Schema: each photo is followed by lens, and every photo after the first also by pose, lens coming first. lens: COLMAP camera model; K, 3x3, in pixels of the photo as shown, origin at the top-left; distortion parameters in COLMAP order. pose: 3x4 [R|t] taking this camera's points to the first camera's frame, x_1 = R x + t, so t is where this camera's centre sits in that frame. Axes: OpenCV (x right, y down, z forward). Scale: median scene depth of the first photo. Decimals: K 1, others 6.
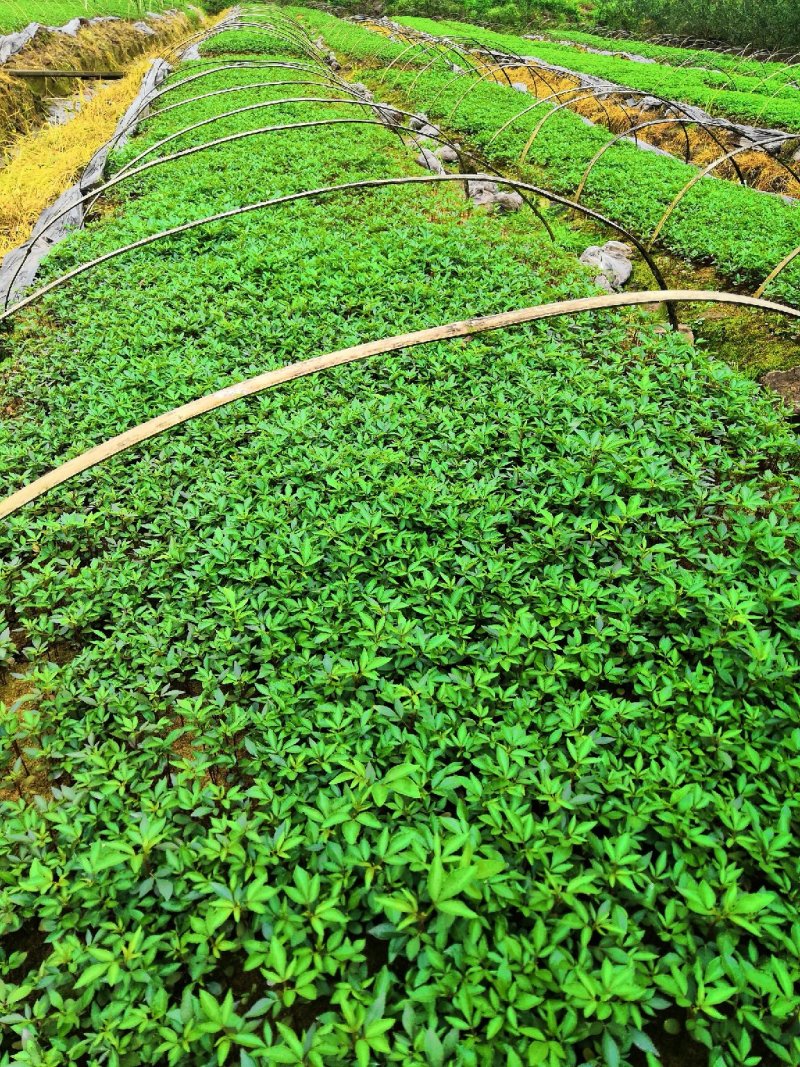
lens RADIAL K [[846.7, 0, 422.5], [0, 846.7, 530.9], [0, 0, 1]] dist [-0.047881, 0.093065]
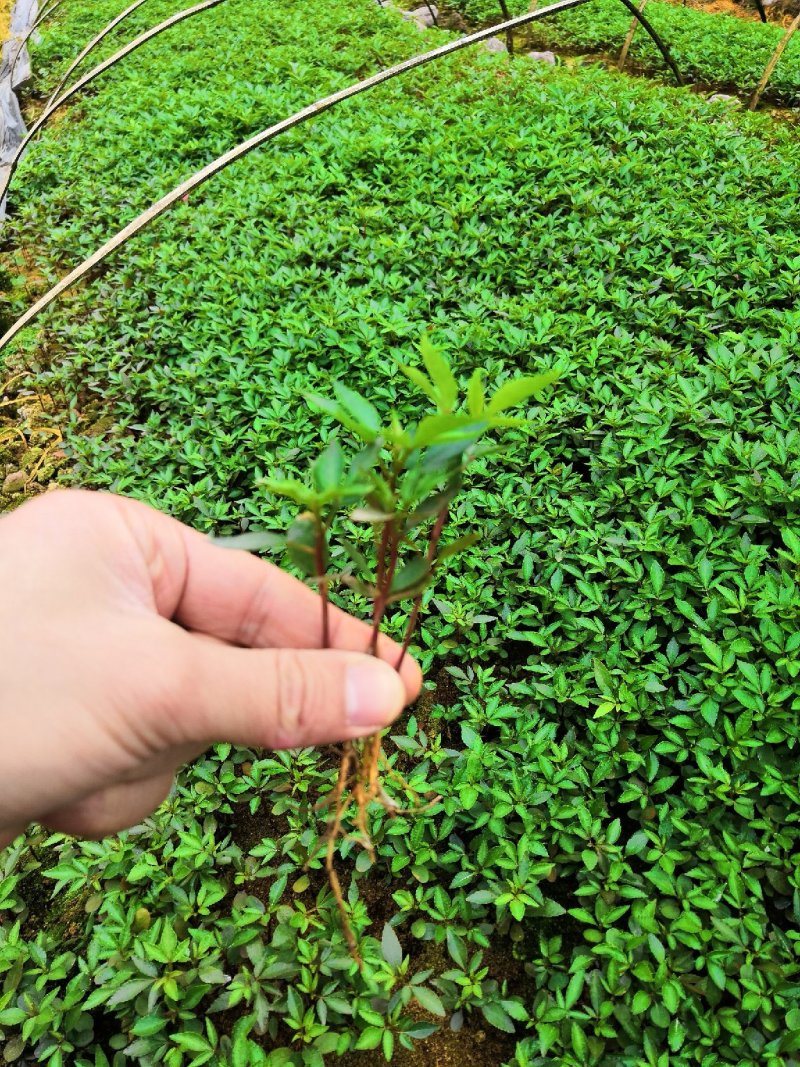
lens RADIAL K [[850.3, 0, 423.3], [0, 850.3, 531.9], [0, 0, 1]] dist [-0.051110, 0.090539]
pose [[0.989917, -0.123684, 0.069041, -0.241447], [0.115896, 0.987454, 0.107255, -0.079326], [-0.081440, -0.098172, 0.991832, 0.281485]]
